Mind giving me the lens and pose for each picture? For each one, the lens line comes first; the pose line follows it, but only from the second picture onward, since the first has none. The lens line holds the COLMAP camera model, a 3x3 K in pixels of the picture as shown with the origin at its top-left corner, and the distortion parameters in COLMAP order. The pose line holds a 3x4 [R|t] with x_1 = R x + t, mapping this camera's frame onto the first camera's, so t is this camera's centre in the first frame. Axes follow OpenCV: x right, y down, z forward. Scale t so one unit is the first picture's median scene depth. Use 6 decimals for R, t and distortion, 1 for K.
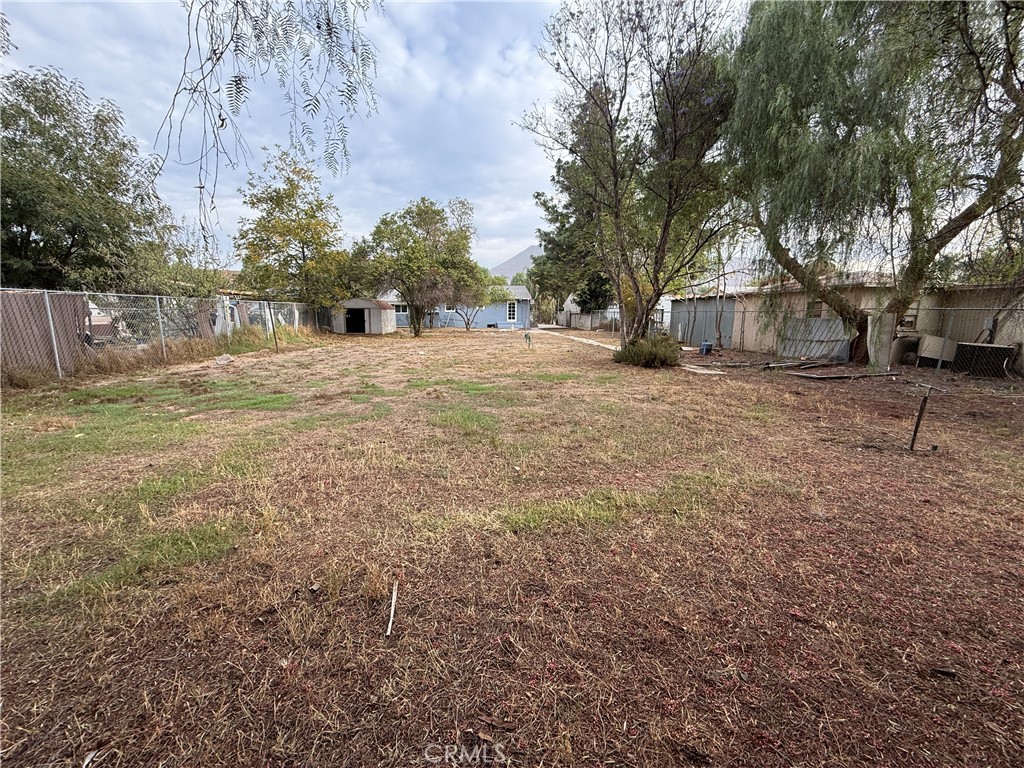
lens RADIAL K [[407.8, 0, 513.7], [0, 407.8, 380.2], [0, 0, 1]] dist [0.000137, 0.000077]
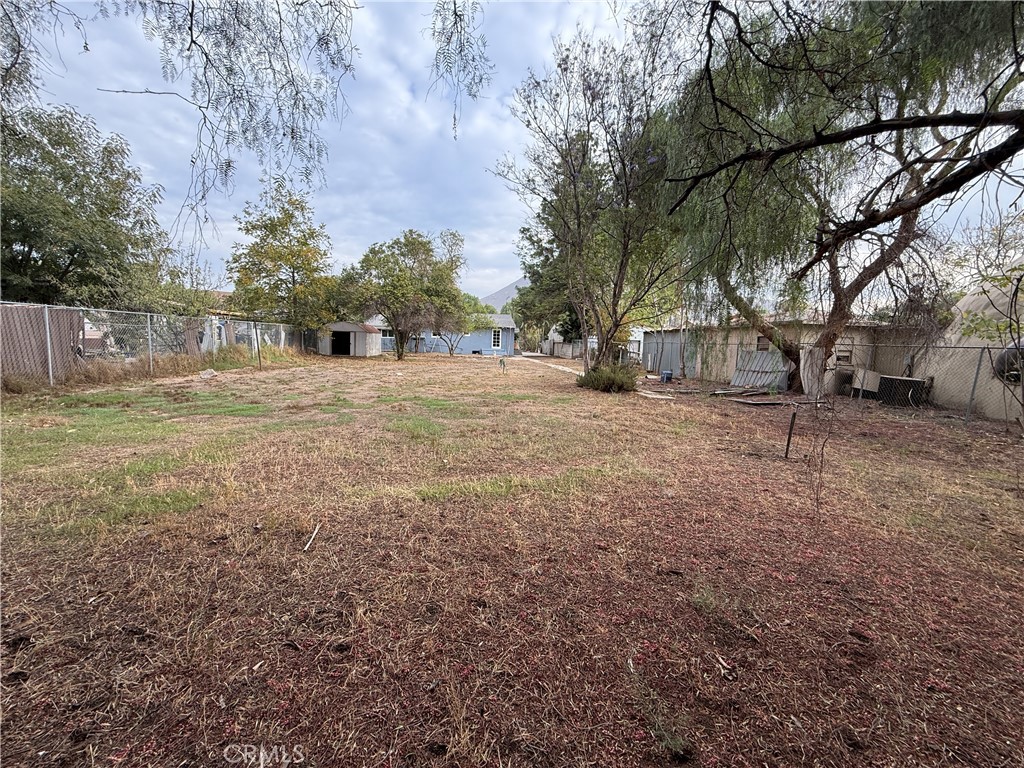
lens RADIAL K [[407.8, 0, 514.8], [0, 407.8, 380.0], [0, 0, 1]] dist [0.000137, 0.000077]
pose [[0.999379, 0.024814, 0.025031, 0.062116], [-0.023021, 0.997314, -0.069533, 0.019531], [-0.026690, 0.068914, 0.997266, -0.079285]]
